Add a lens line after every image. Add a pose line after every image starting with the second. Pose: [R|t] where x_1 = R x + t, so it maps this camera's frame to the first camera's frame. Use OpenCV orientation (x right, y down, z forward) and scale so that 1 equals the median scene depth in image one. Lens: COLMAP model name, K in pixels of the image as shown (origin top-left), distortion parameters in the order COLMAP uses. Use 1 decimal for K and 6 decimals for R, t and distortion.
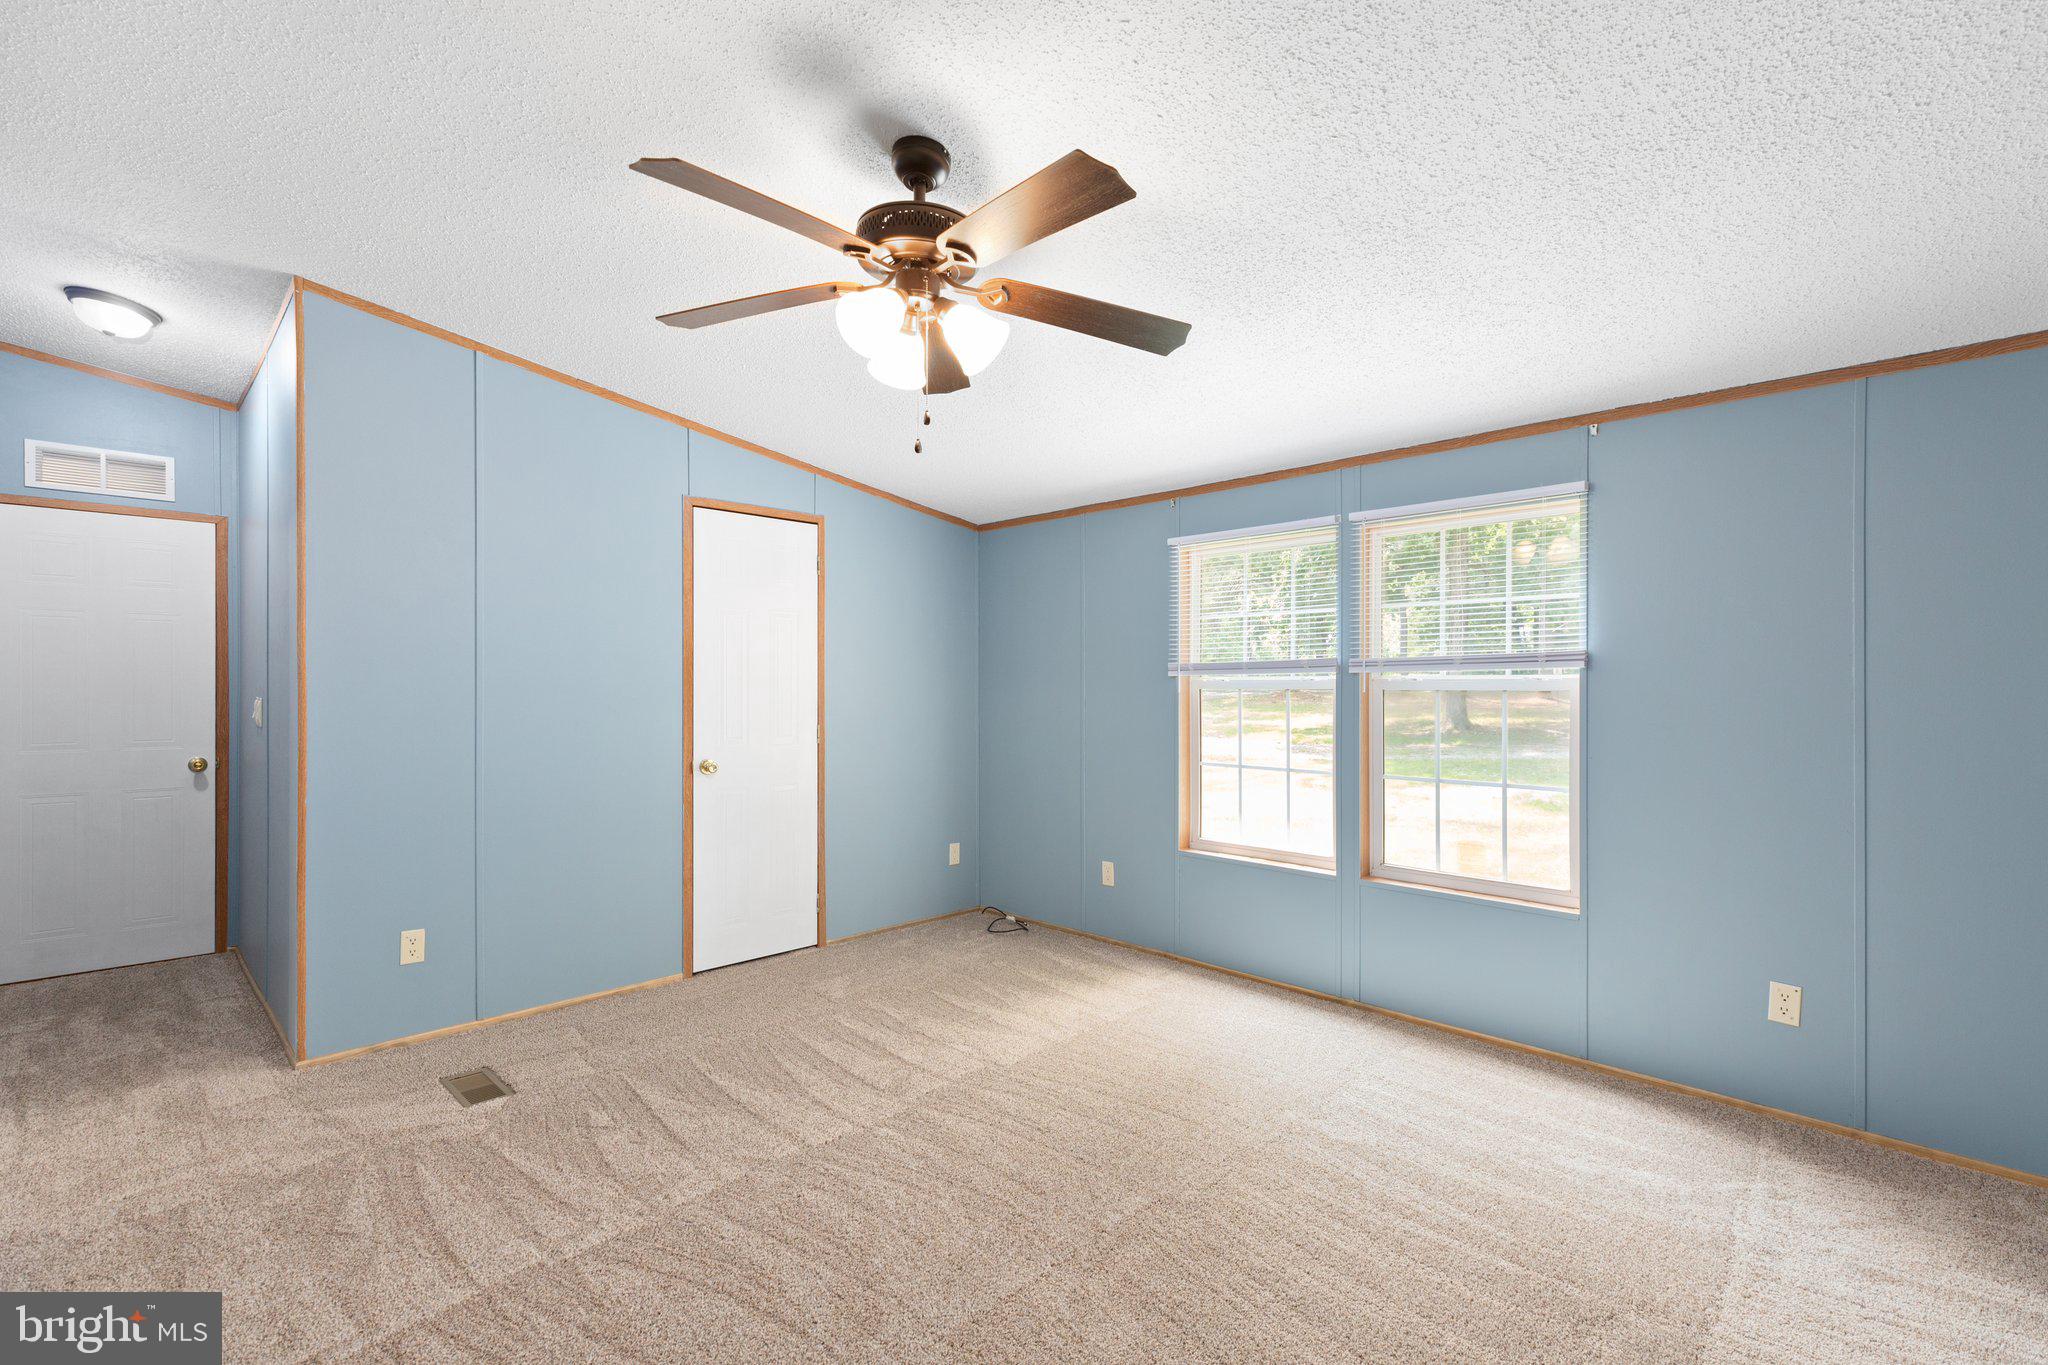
lens RADIAL K [[918.1, 0, 1026.2], [0, 918.1, 691.4], [0, 0, 1]] dist [0.003758, 0.000209]
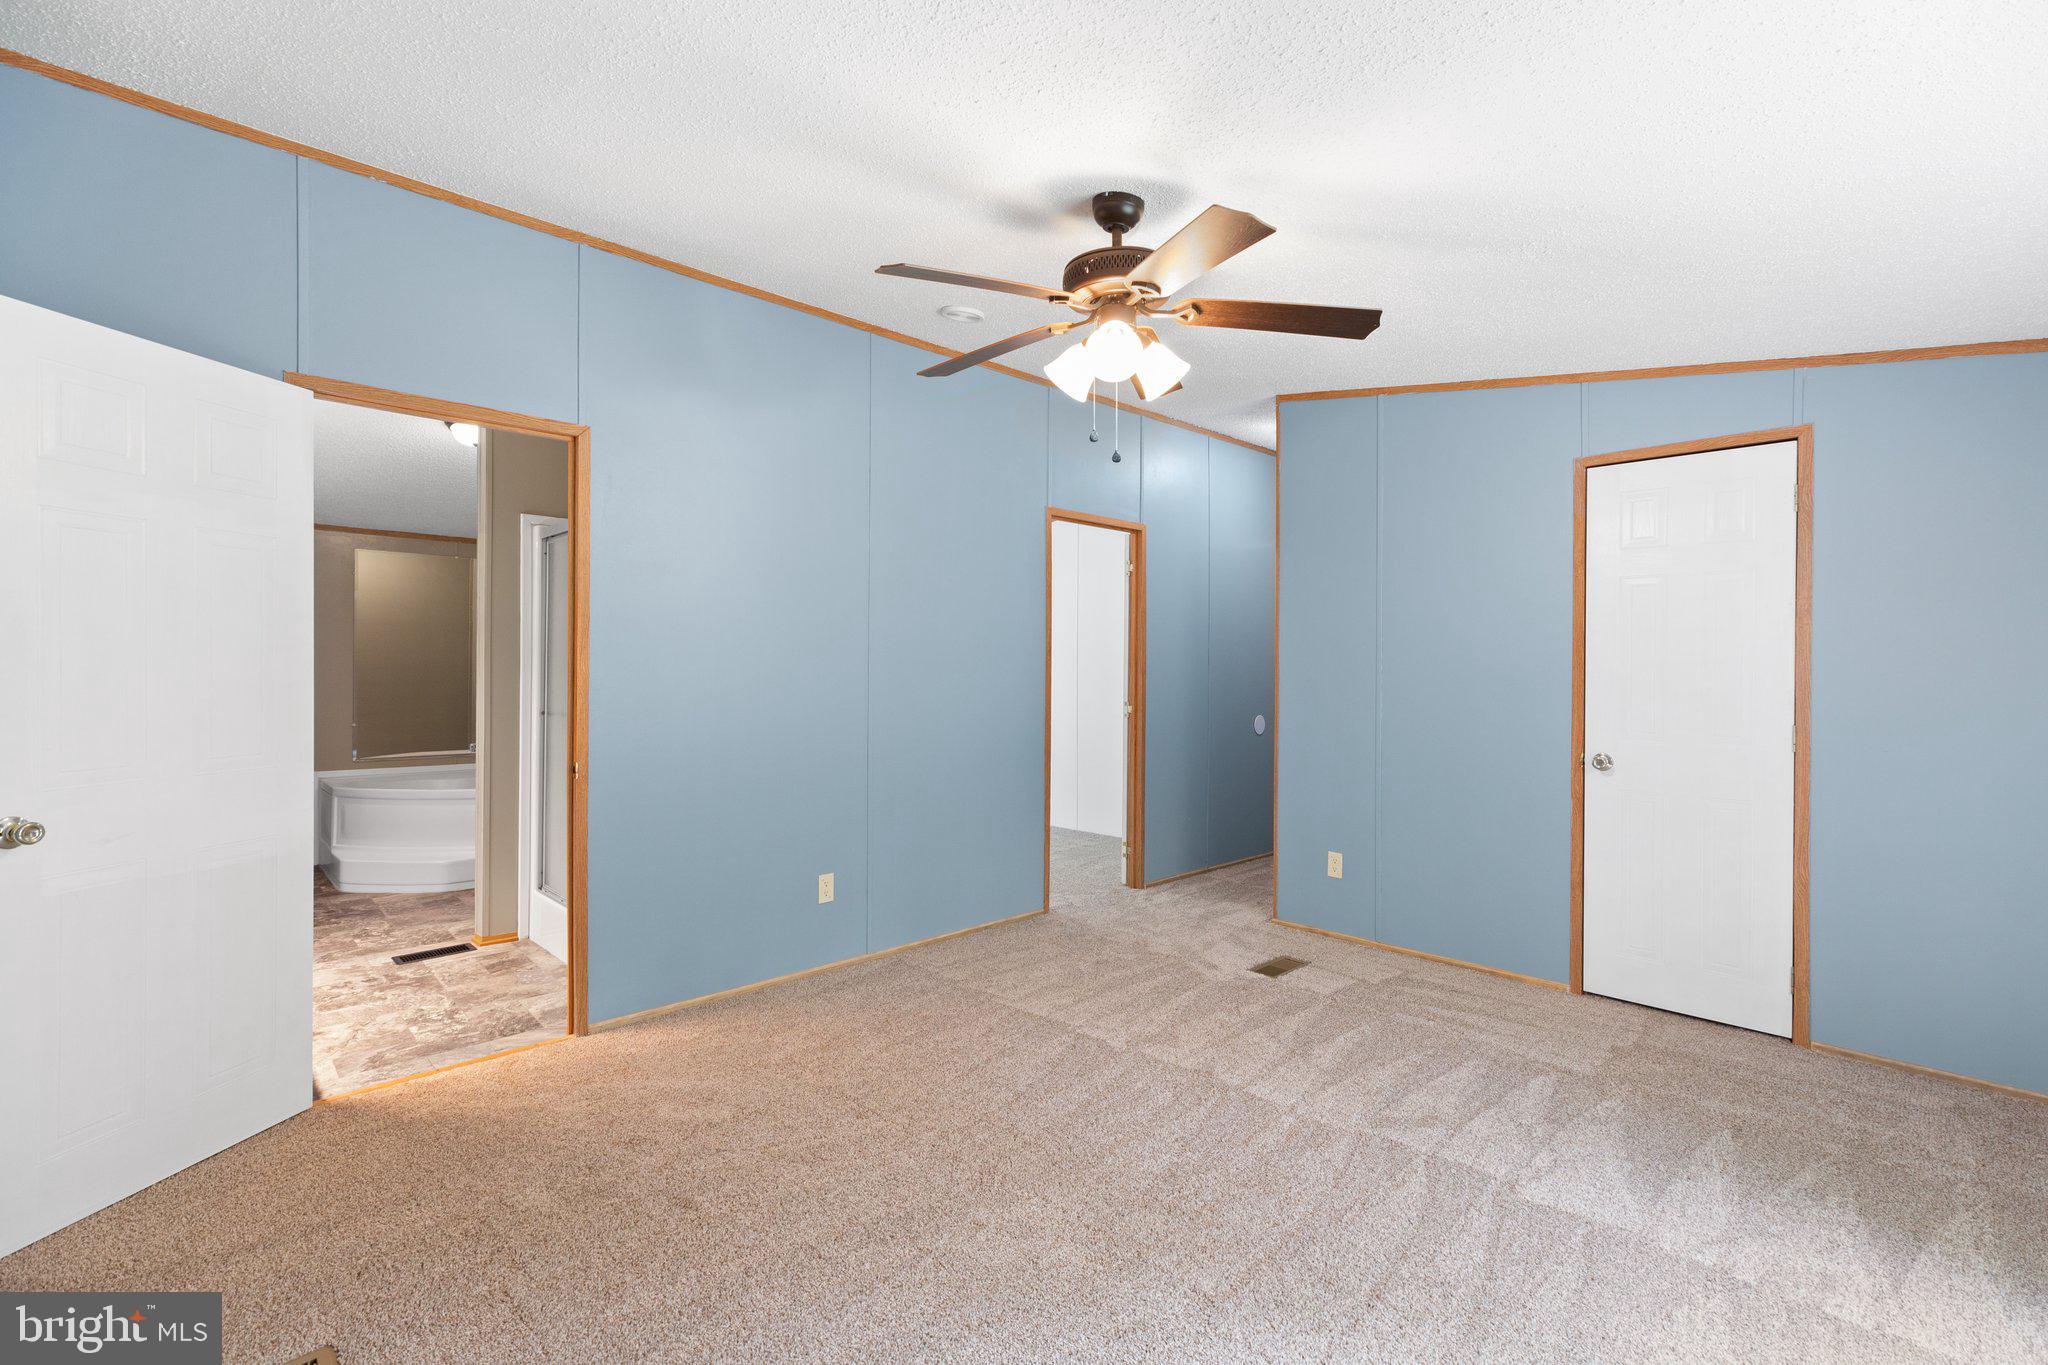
lens RADIAL K [[904.3, 0, 1022.8], [0, 904.3, 676.0], [0, 0, 1]] dist [0.000555, -0.000678]
pose [[-0.019624, 0.010667, -0.999751, 0.528472], [-0.009821, 0.999893, 0.010861, -0.003671], [0.999759, 0.010032, -0.019518, 0.472073]]
